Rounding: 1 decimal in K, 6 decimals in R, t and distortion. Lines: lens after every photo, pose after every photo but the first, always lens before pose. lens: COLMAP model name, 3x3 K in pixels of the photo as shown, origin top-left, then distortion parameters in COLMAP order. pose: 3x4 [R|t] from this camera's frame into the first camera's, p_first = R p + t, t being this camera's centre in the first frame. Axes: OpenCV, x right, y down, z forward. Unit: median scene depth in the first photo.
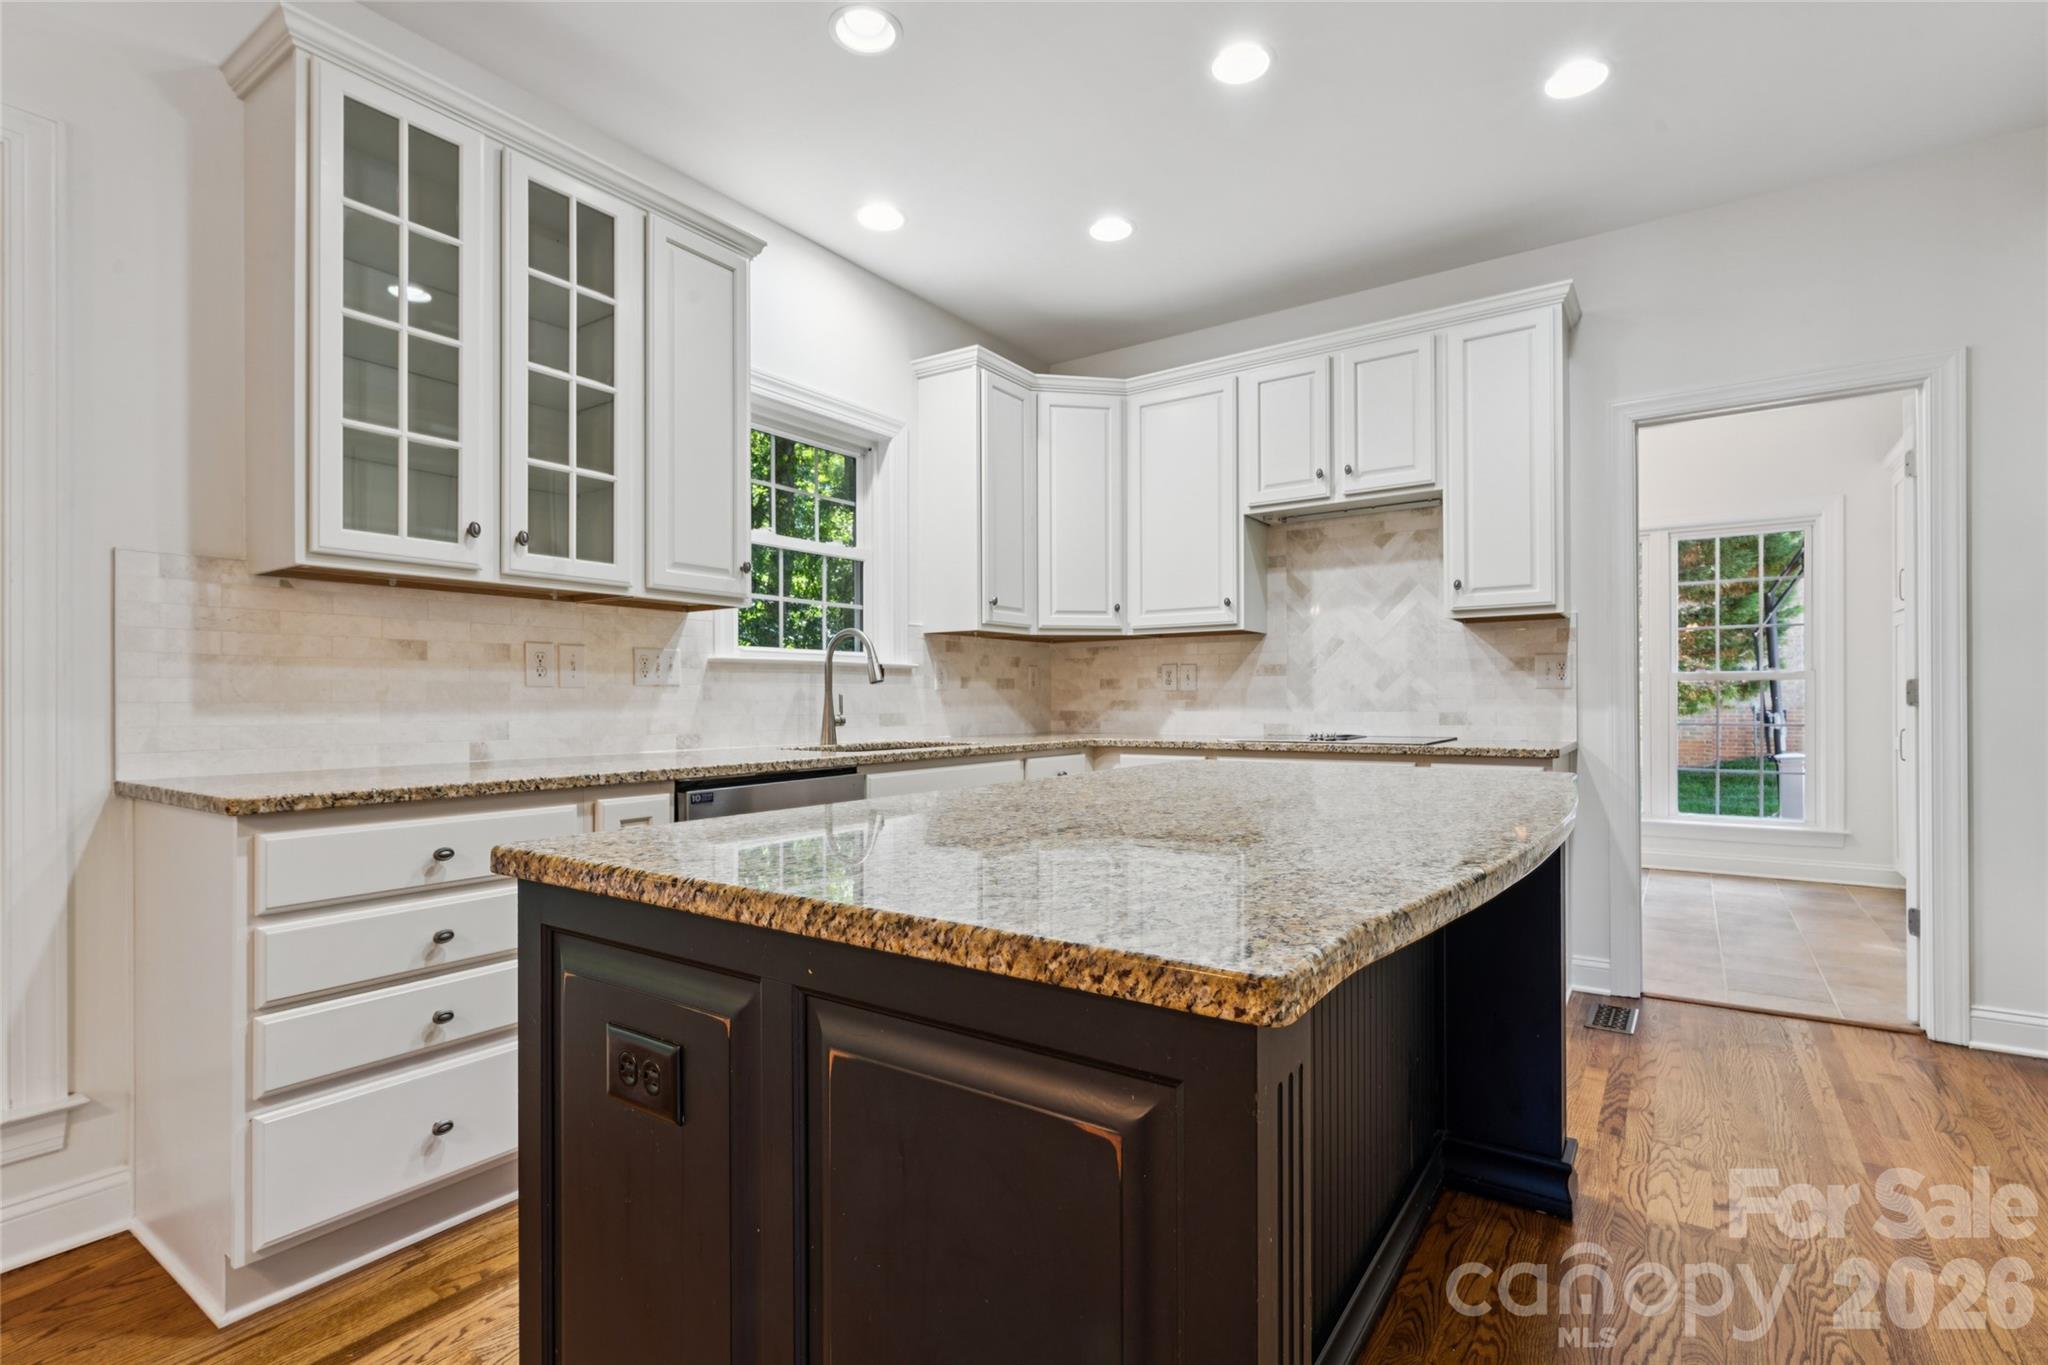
lens RADIAL K [[961.4, 0, 1038.8], [0, 961.4, 700.2], [0, 0, 1]] dist [-0.002794, 0.001735]
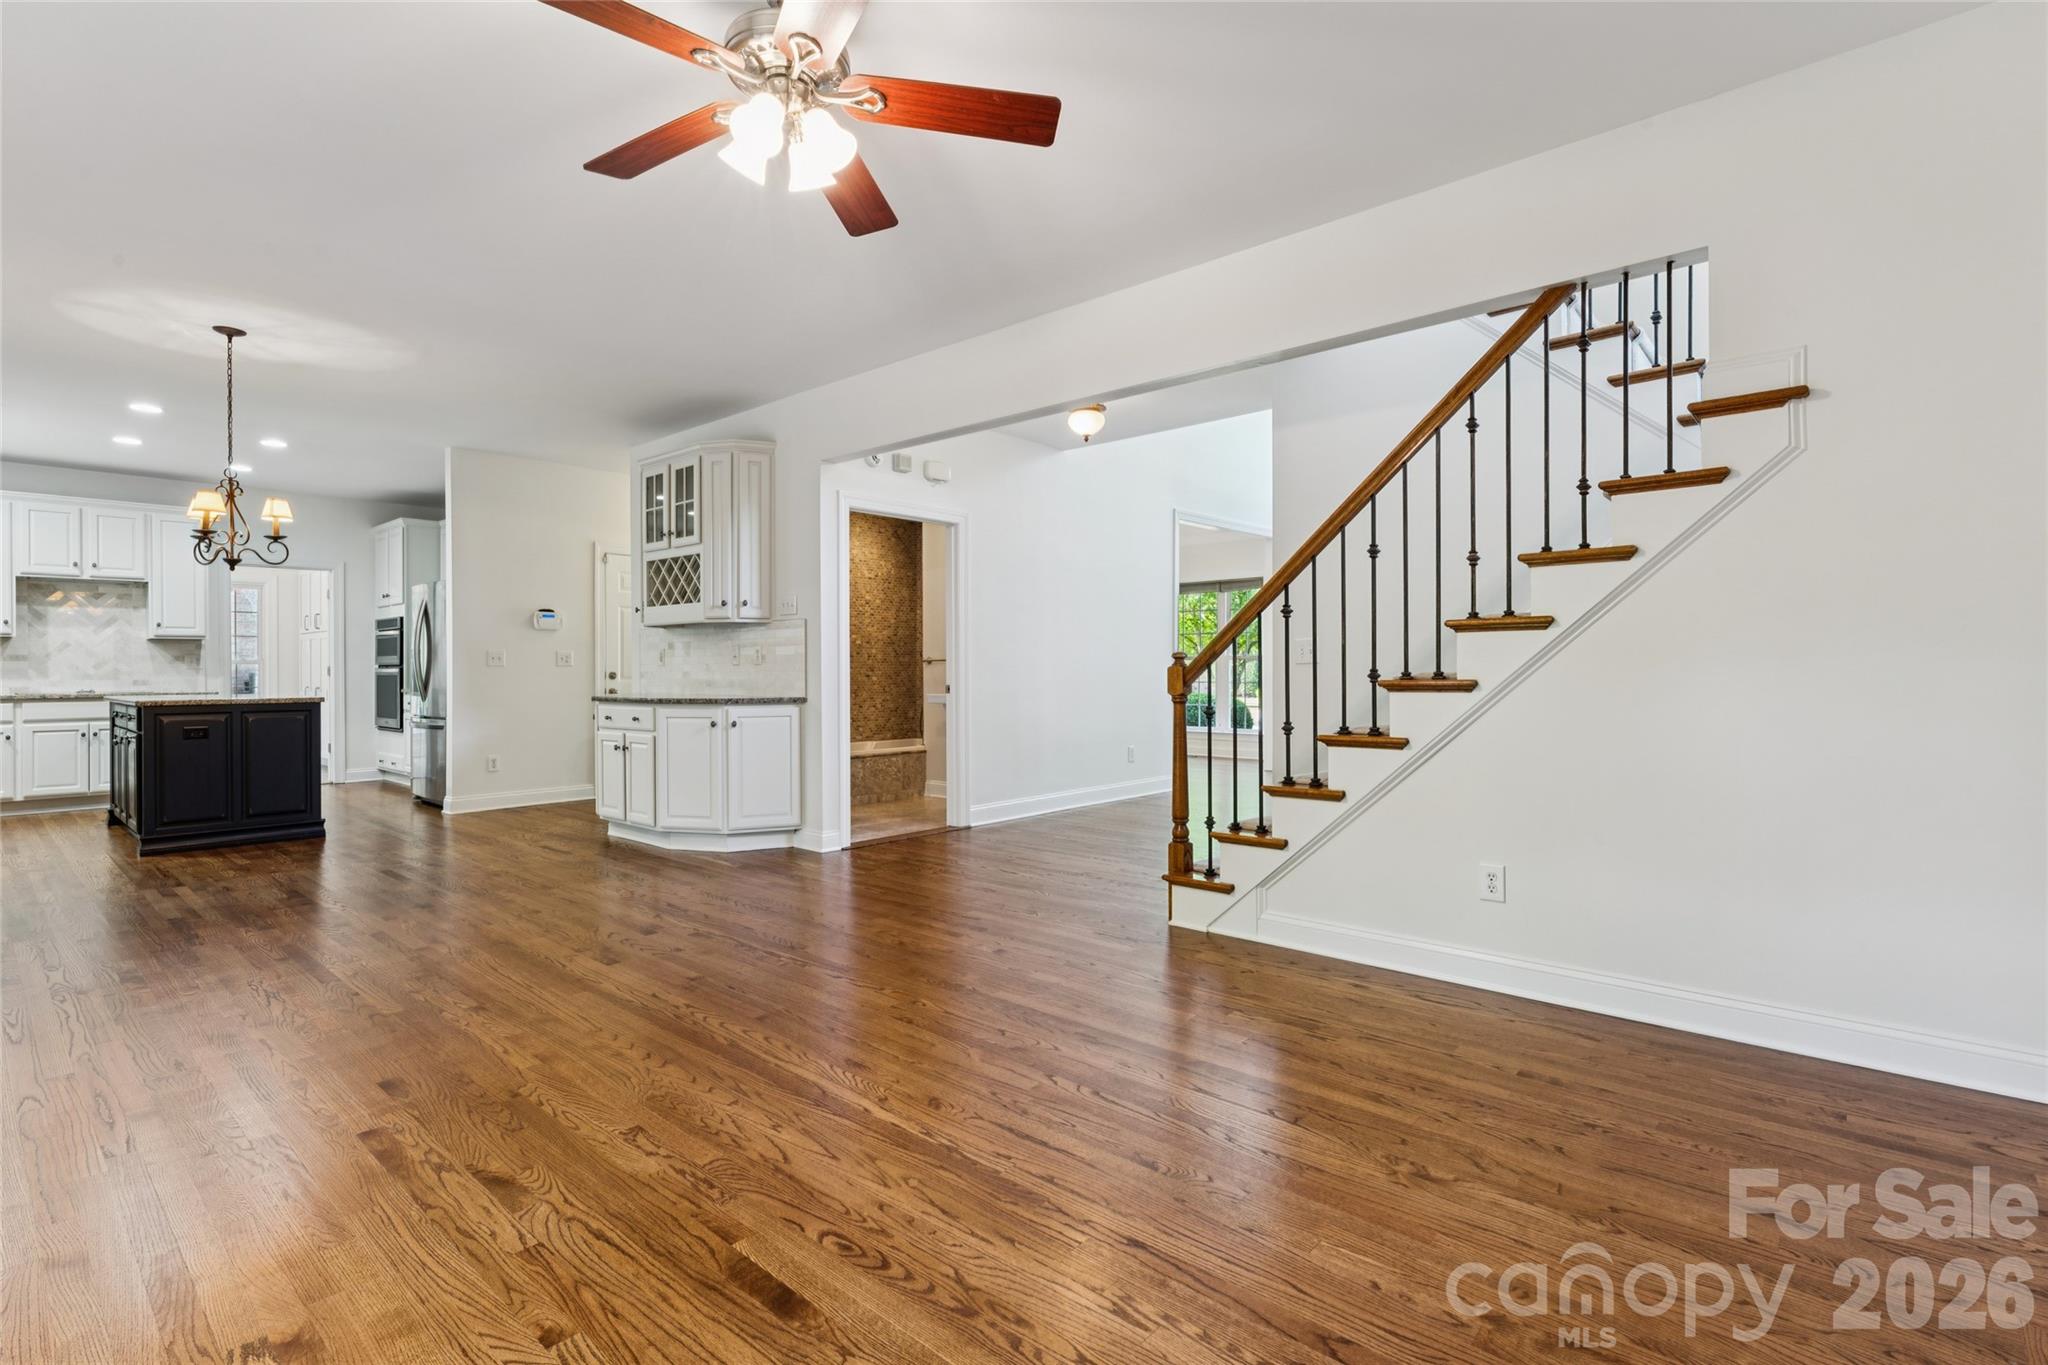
lens RADIAL K [[961.4, 0, 1026.6], [0, 961.4, 677.2], [0, 0, 1]] dist [-0.002794, 0.001735]
pose [[0.136567, -0.001537, 0.990630, -1.575153], [0.001885, 0.999997, 0.001292, 0.008486], [-0.990629, 0.001690, 0.136569, -1.398759]]
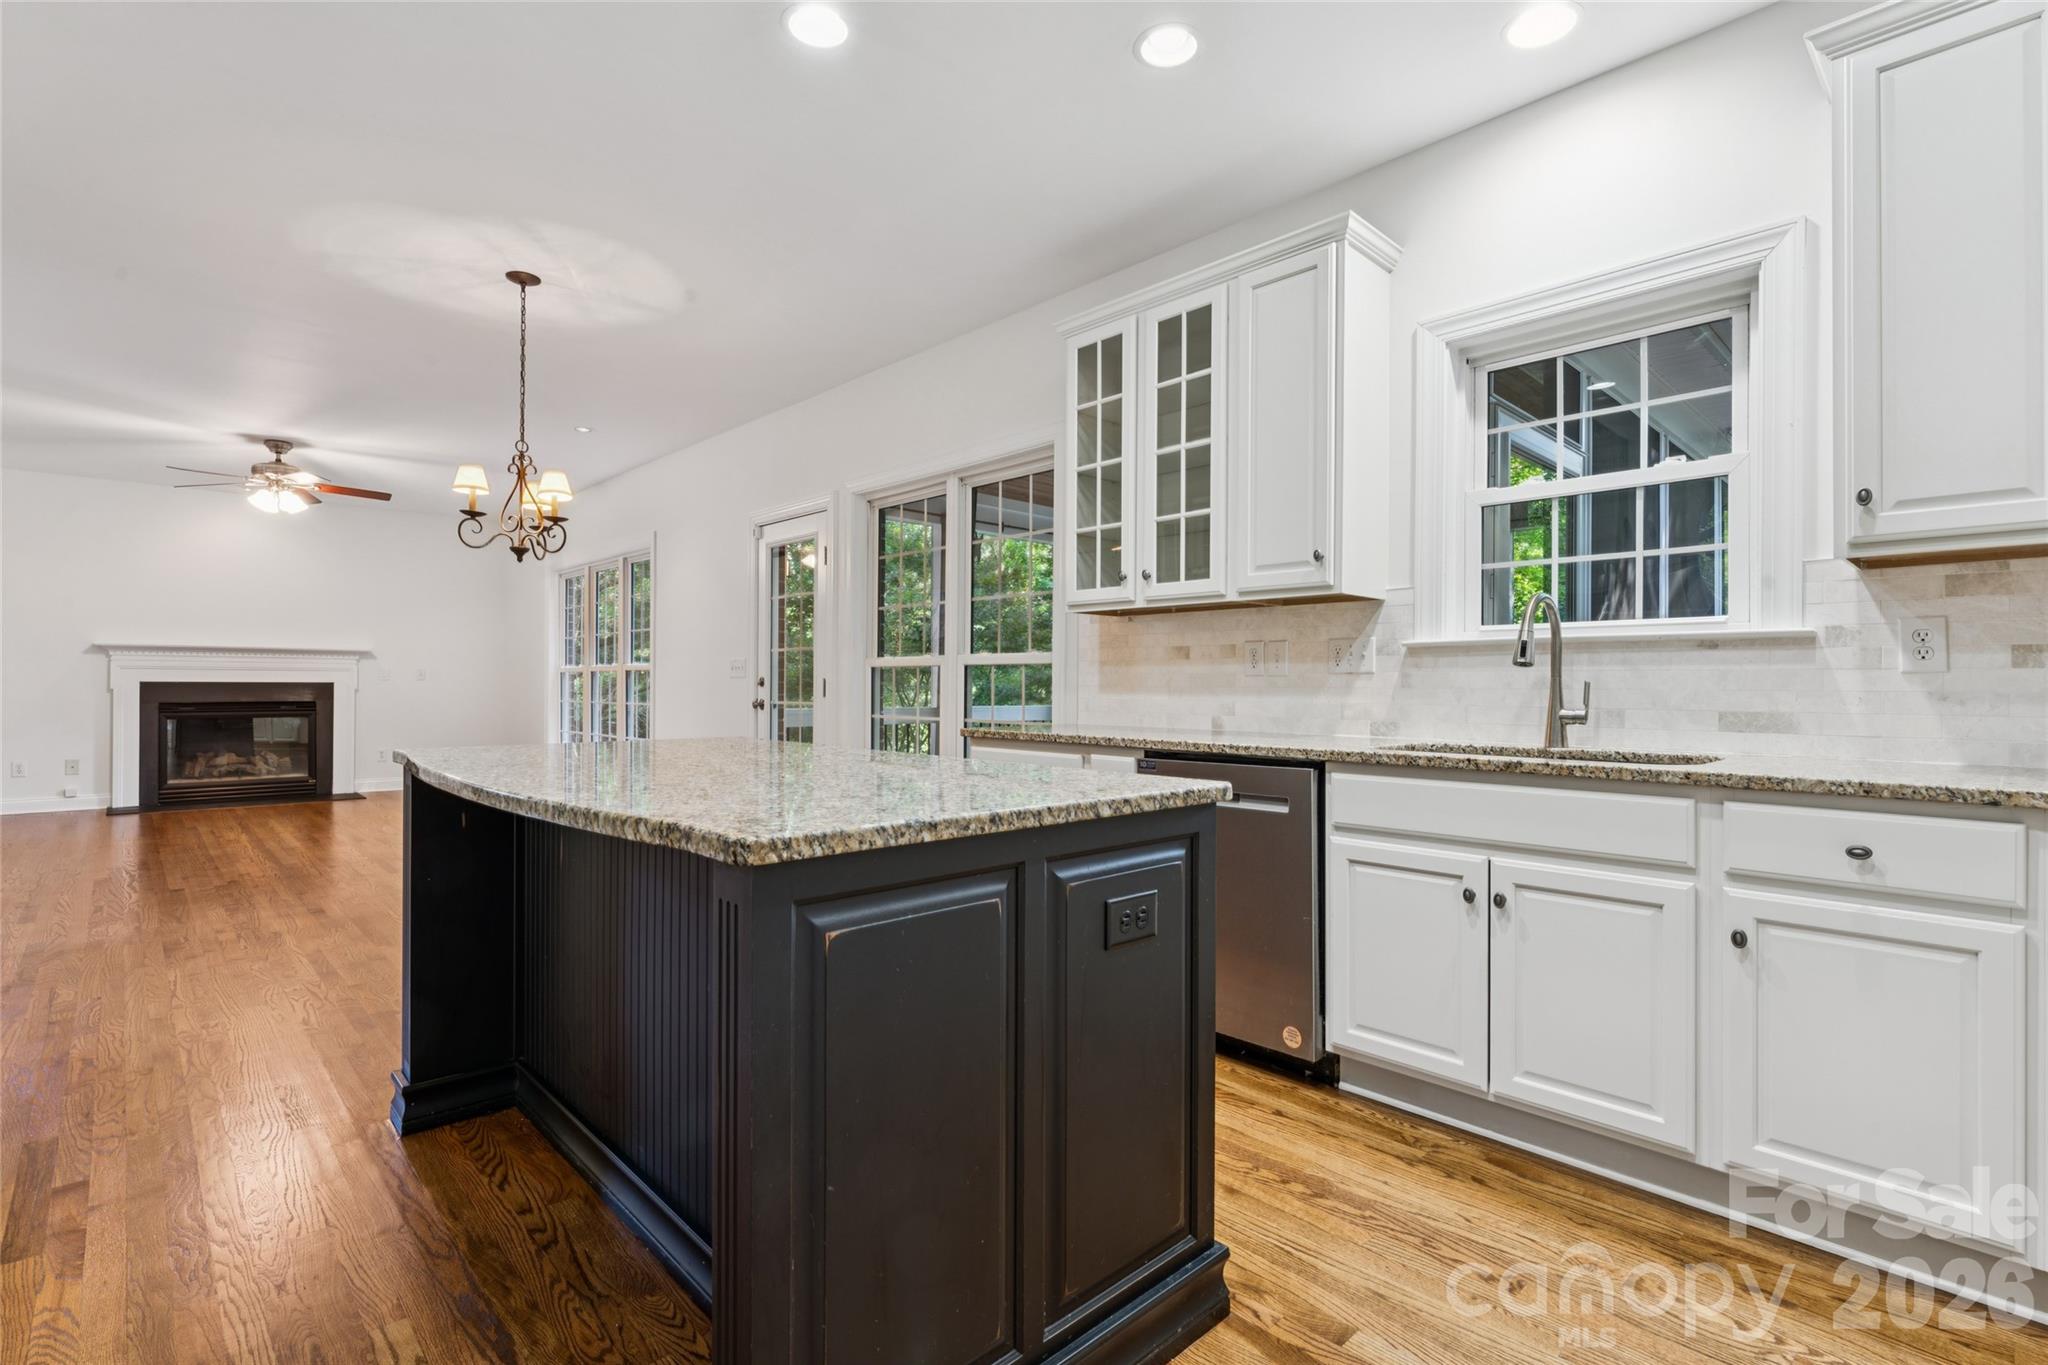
lens RADIAL K [[961.4, 0, 1019.9], [0, 961.4, 678.1], [0, 0, 1]] dist [-0.002794, 0.001735]
pose [[-0.226451, -0.003682, -0.974016, 0.611464], [-0.003555, 0.999989, -0.002953, -0.004666], [0.974016, 0.002794, -0.226462, 0.755570]]
